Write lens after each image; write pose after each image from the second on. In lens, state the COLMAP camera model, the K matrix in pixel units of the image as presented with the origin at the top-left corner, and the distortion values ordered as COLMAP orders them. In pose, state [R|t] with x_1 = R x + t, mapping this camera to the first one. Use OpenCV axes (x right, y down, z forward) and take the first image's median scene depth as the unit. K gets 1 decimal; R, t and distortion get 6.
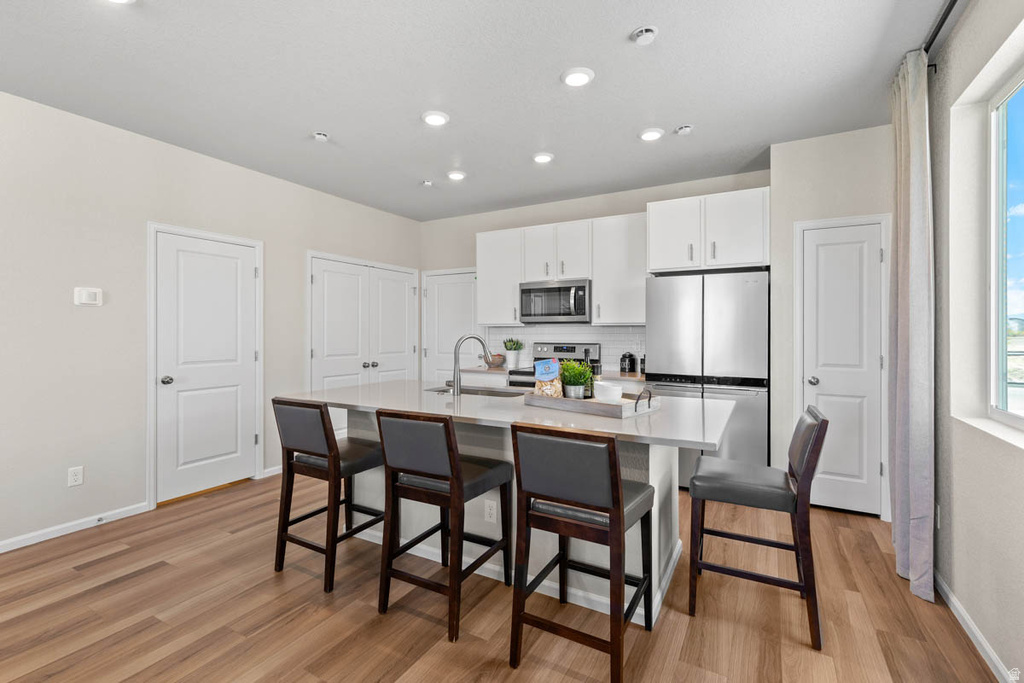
lens RADIAL K [[450.4, 0, 501.1], [0, 450.4, 329.3], [0, 0, 1]] dist [-0.003396, -0.000559]
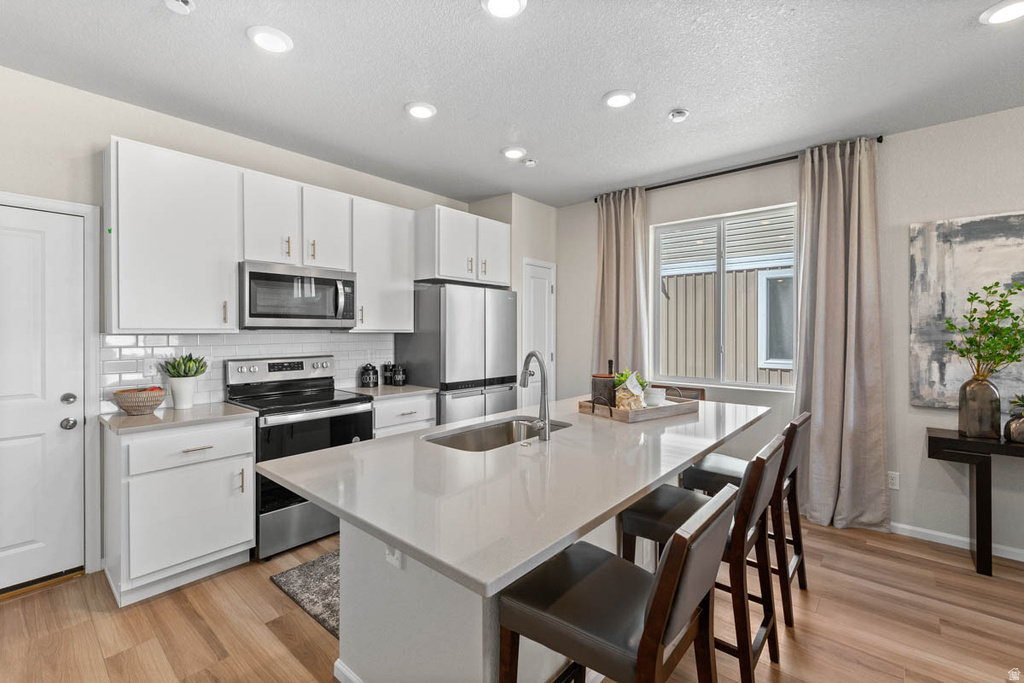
lens RADIAL K [[450.4, 0, 509.4], [0, 450.4, 332.5], [0, 0, 1]] dist [-0.003396, -0.000559]
pose [[0.198358, -0.004701, 0.980118, -0.548466], [-0.005833, 0.999965, 0.005977, -0.016567], [-0.980112, -0.006902, 0.198324, 0.625004]]
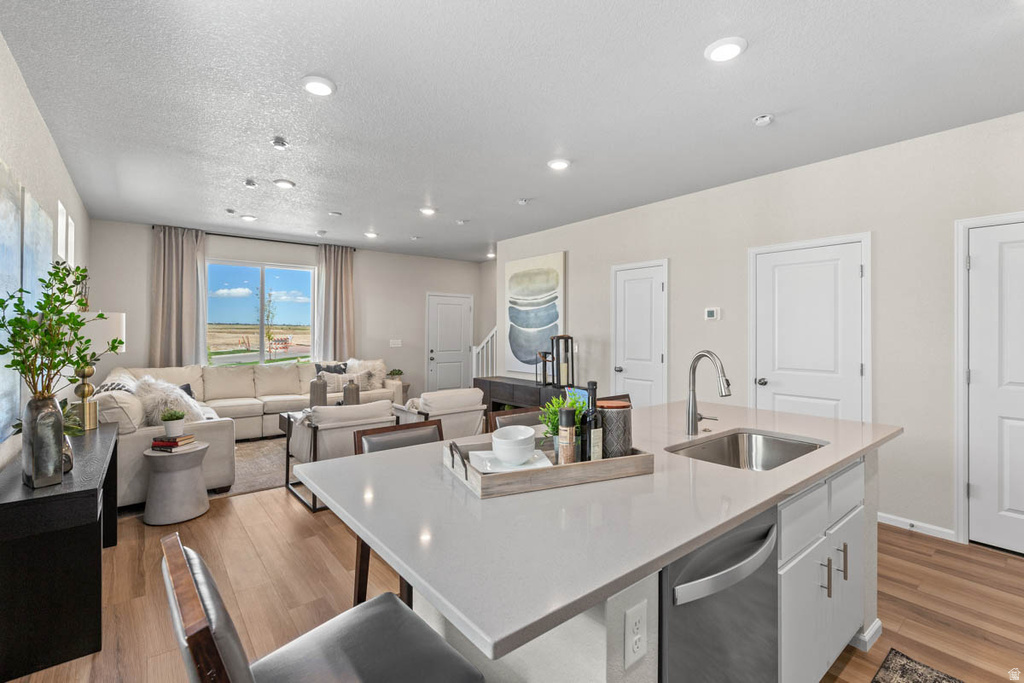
lens RADIAL K [[450.4, 0, 517.1], [0, 450.4, 331.5], [0, 0, 1]] dist [-0.003396, -0.000559]
pose [[-0.340289, -0.002235, -0.940318, 0.465059], [0.000003, 0.999997, -0.002377, -0.010743], [0.940321, -0.000812, -0.340288, 0.676334]]
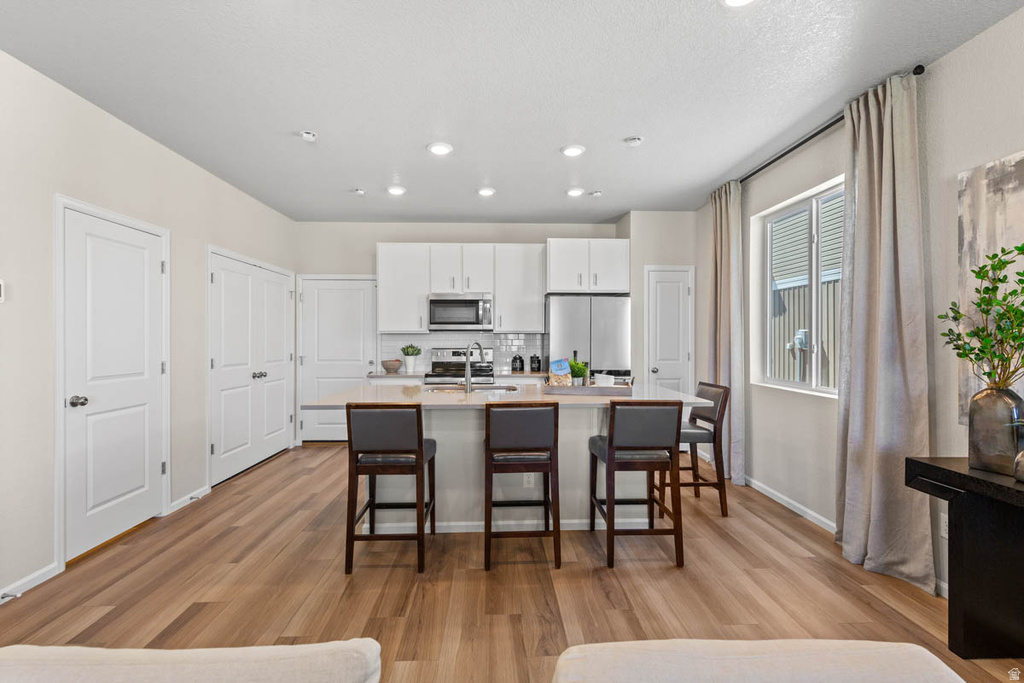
lens RADIAL K [[450.4, 0, 495.5], [0, 450.4, 336.0], [0, 0, 1]] dist [-0.003396, -0.000559]
pose [[0.857432, 0.002015, 0.514593, -0.443176], [-0.002202, 0.999998, -0.000247, -0.000604], [-0.514593, -0.000921, 0.857434, -0.026596]]
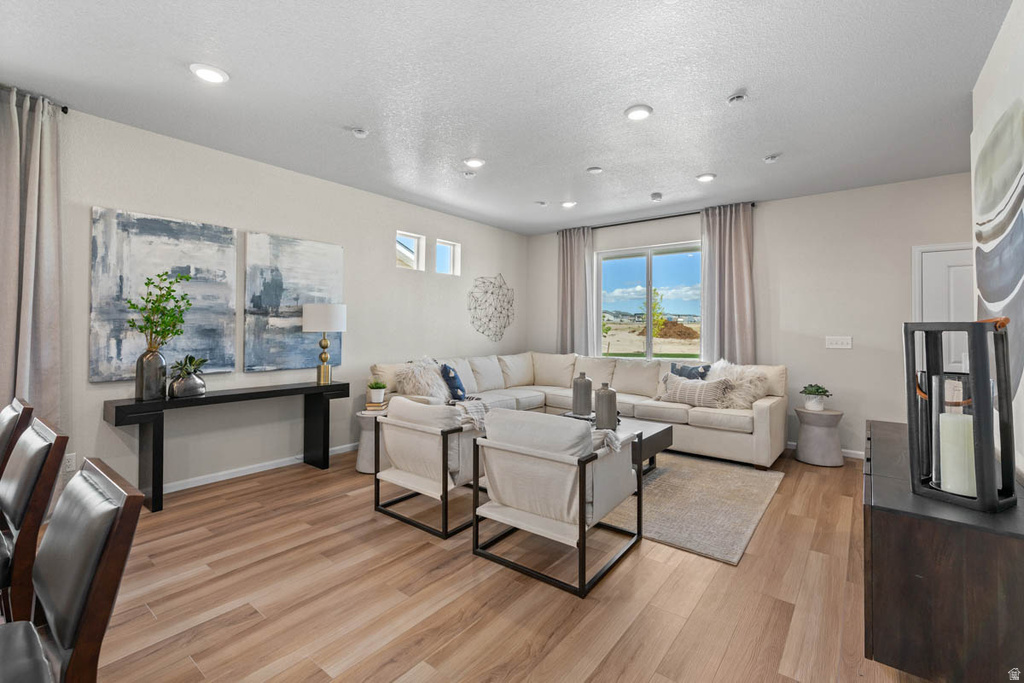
lens RADIAL K [[450.4, 0, 519.0], [0, 450.4, 321.8], [0, 0, 1]] dist [-0.003396, -0.000559]
pose [[-0.990820, -0.004897, 0.135102, -0.513983], [-0.007105, 0.999849, -0.015861, 0.007989], [-0.135004, -0.016675, -0.990705, 0.773223]]
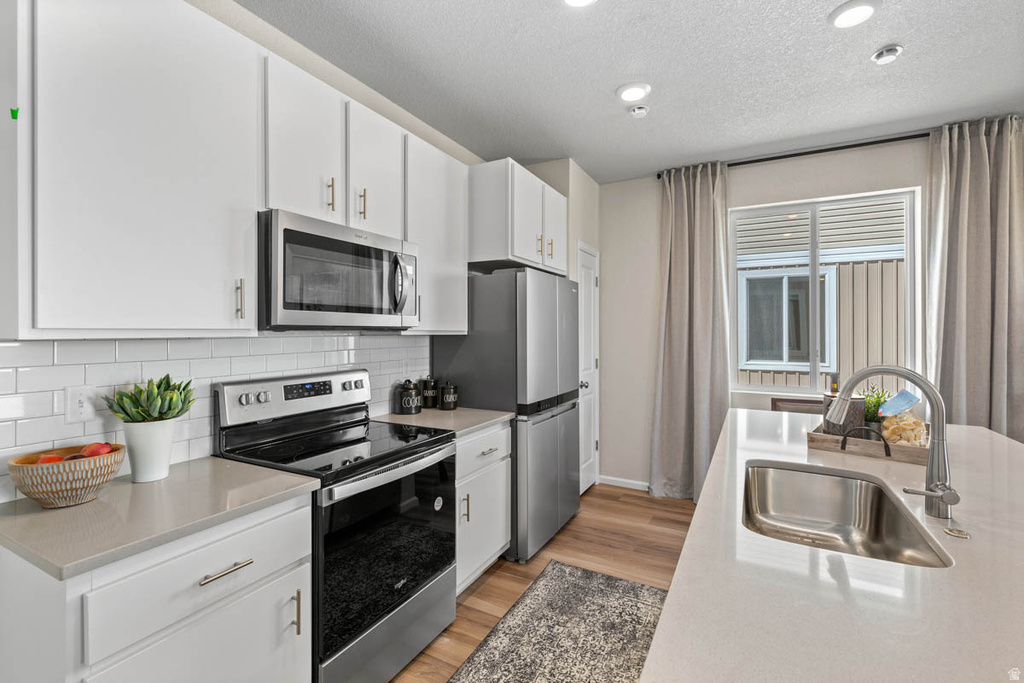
lens RADIAL K [[450.4, 0, 496.9], [0, 450.4, 329.7], [0, 0, 1]] dist [-0.003396, -0.000559]
pose [[-0.020563, 0.002922, 0.999784, -0.345249], [-0.006040, 0.999977, -0.003047, -0.015278], [-0.999770, -0.006102, -0.020545, 0.977586]]
